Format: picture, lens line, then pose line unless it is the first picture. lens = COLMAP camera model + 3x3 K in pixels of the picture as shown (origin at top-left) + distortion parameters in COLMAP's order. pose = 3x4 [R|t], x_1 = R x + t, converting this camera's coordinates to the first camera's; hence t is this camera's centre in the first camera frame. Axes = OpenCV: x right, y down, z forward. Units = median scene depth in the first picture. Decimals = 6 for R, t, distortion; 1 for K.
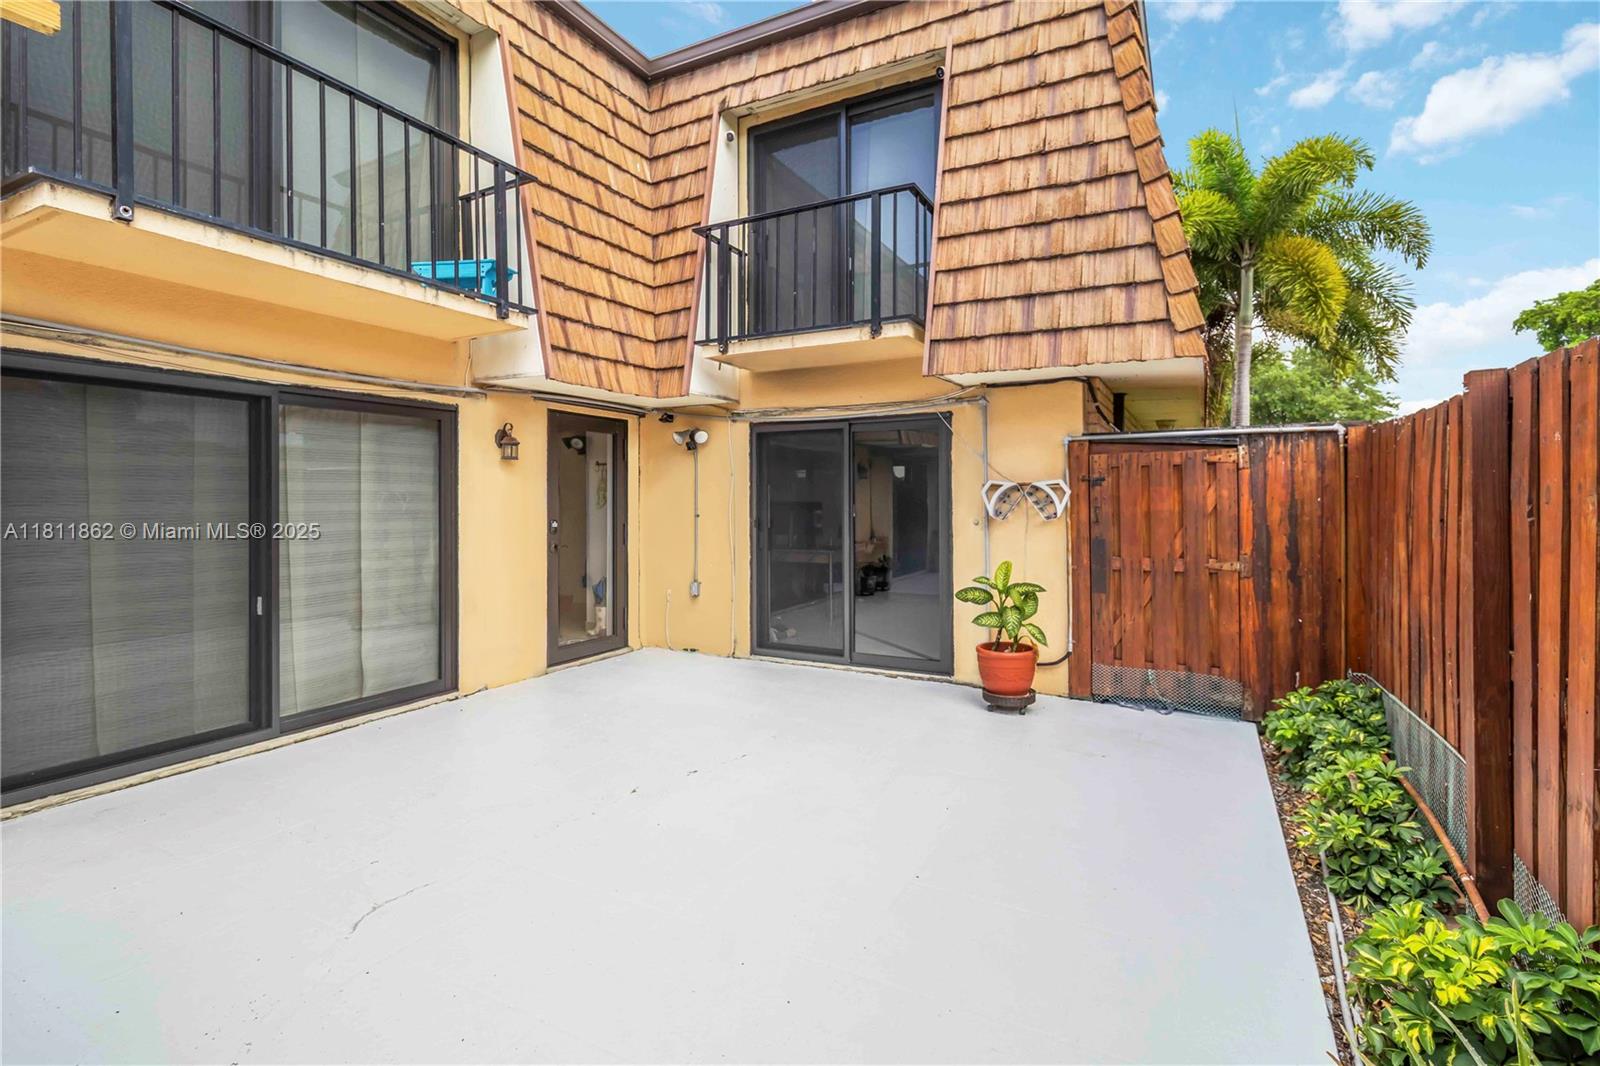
lens RADIAL K [[742.5, 0, 805.2], [0, 742.5, 499.8], [0, 0, 1]] dist [-0.001167, -0.000081]
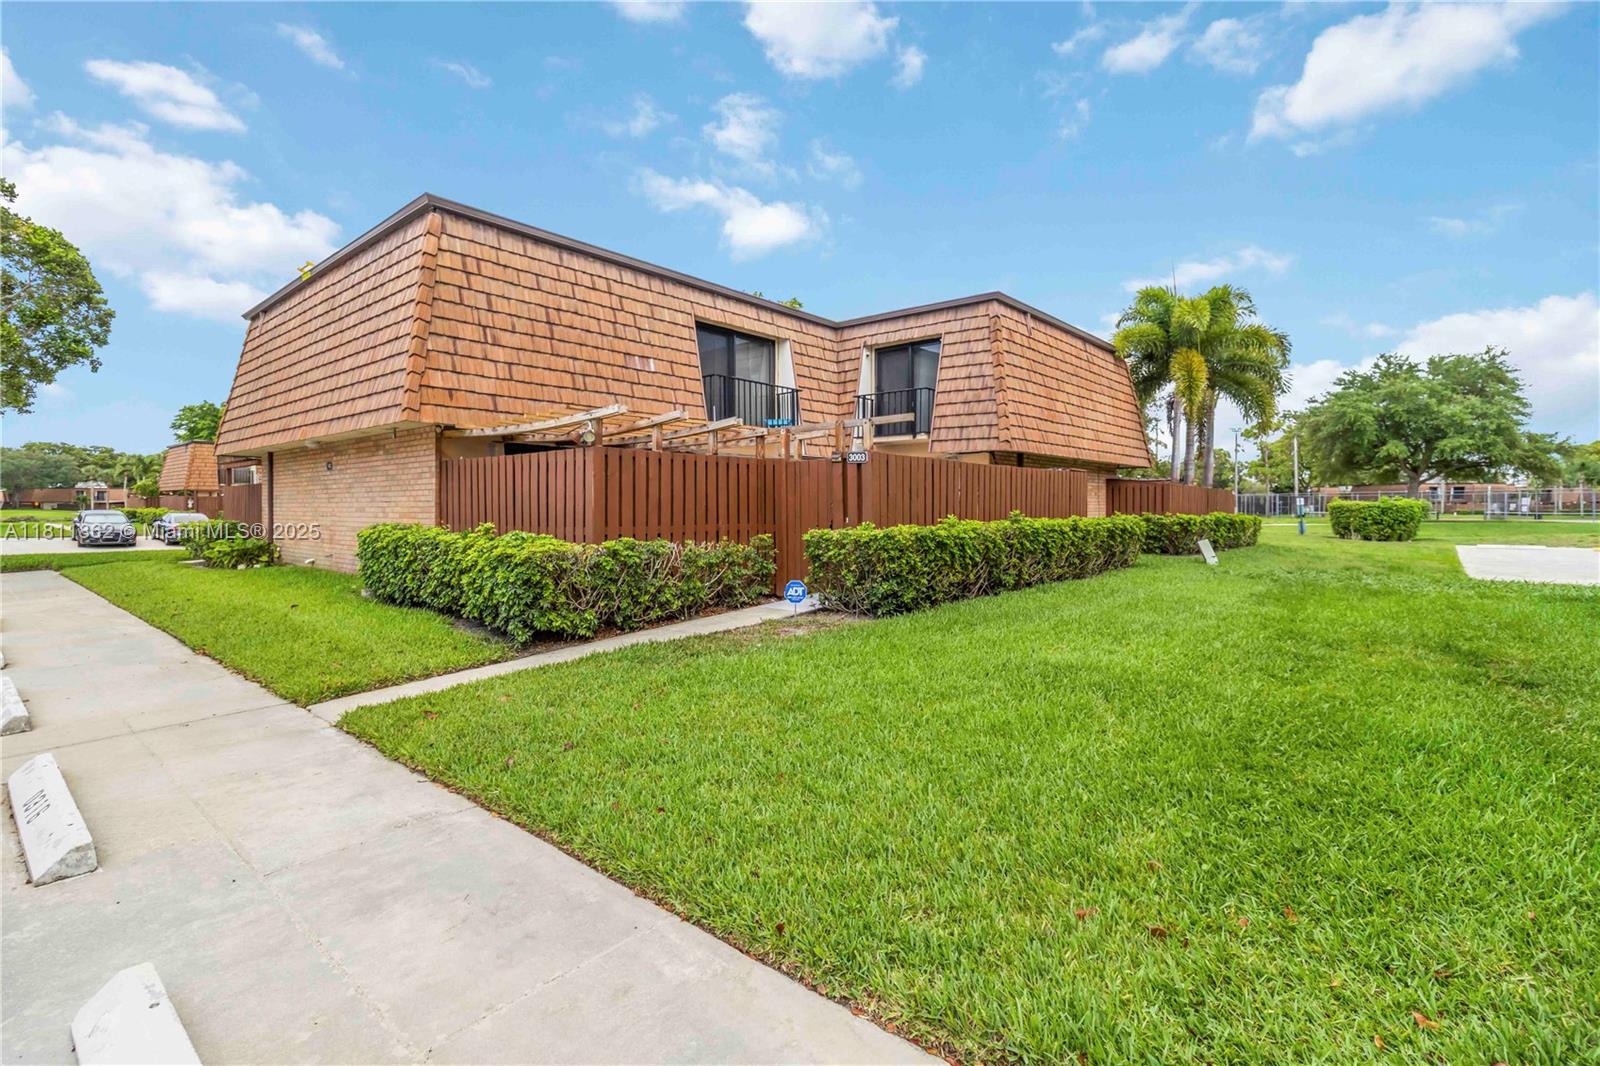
lens RADIAL K [[742.5, 0, 805.2], [0, 742.5, 499.8], [0, 0, 1]] dist [-0.001167, -0.000081]
pose [[0.974566, 0.004231, -0.224059, 0.327431], [-0.005848, 0.999961, -0.006554, 0.041913], [0.224023, 0.007697, 0.974554, -1.909579]]
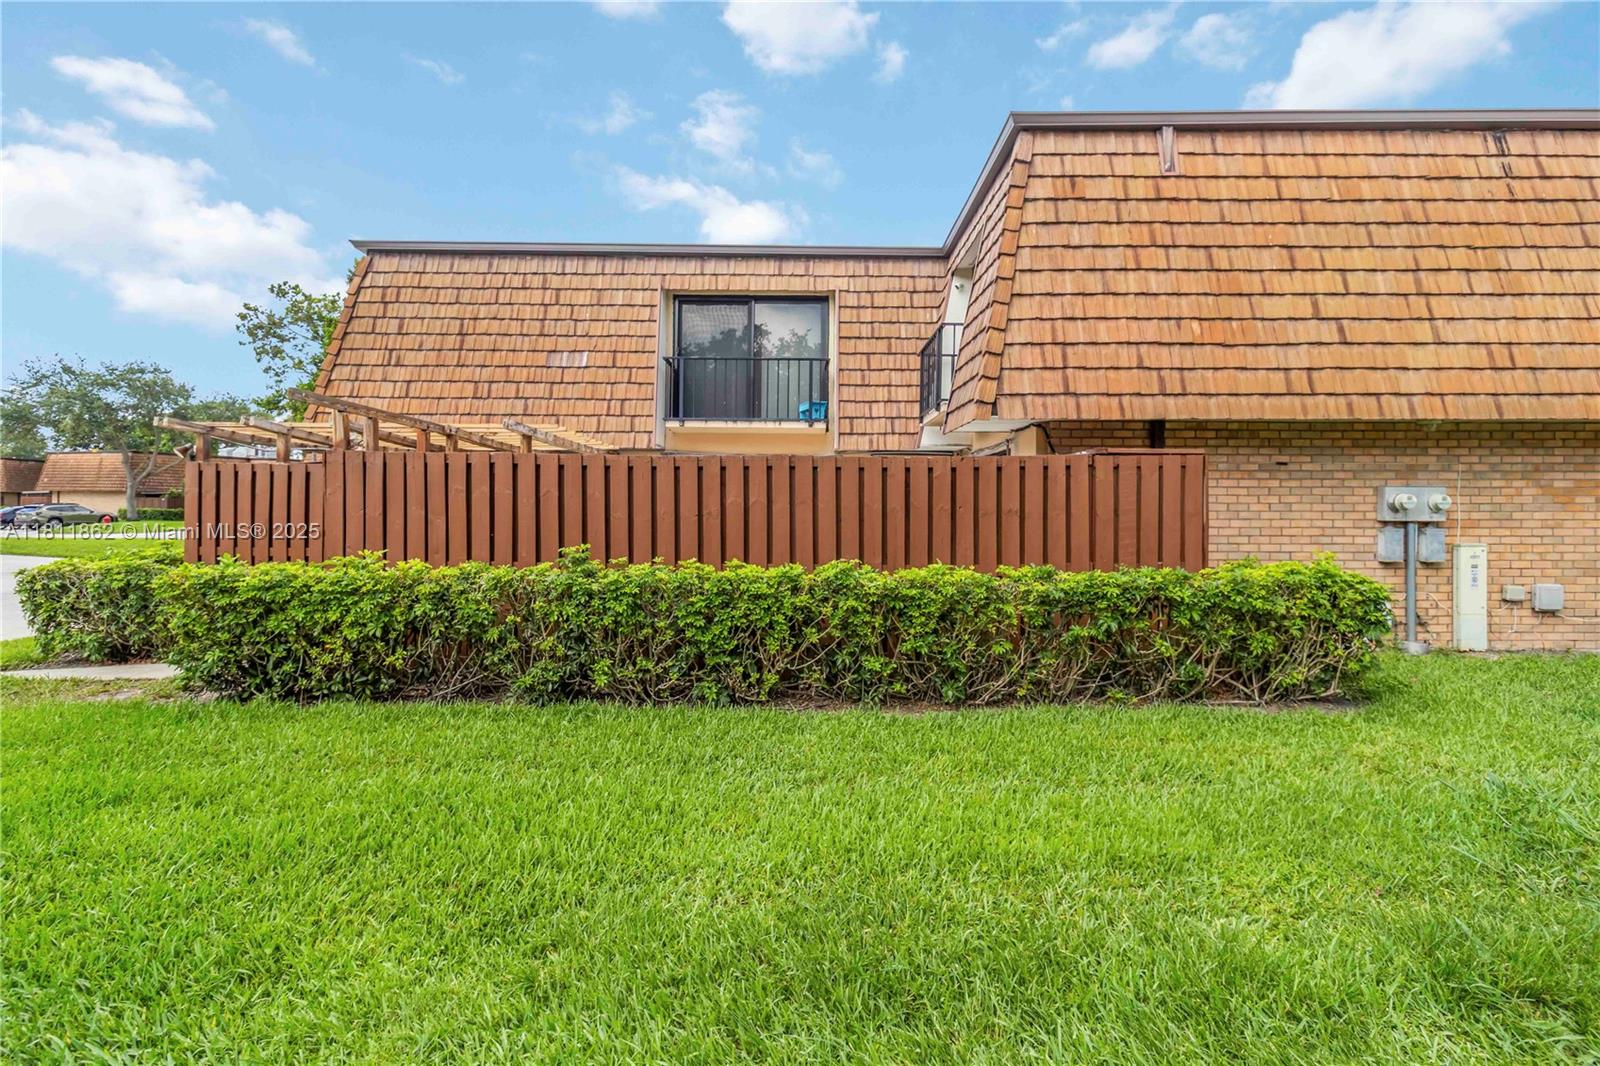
lens RADIAL K [[742.5, 0, 805.2], [0, 742.5, 499.8], [0, 0, 1]] dist [-0.001167, -0.000081]
pose [[0.460639, -0.001299, -0.887587, 1.471869], [-0.009353, 0.999936, -0.006318, -0.001926], [0.887538, 0.011212, 0.460598, -0.068225]]
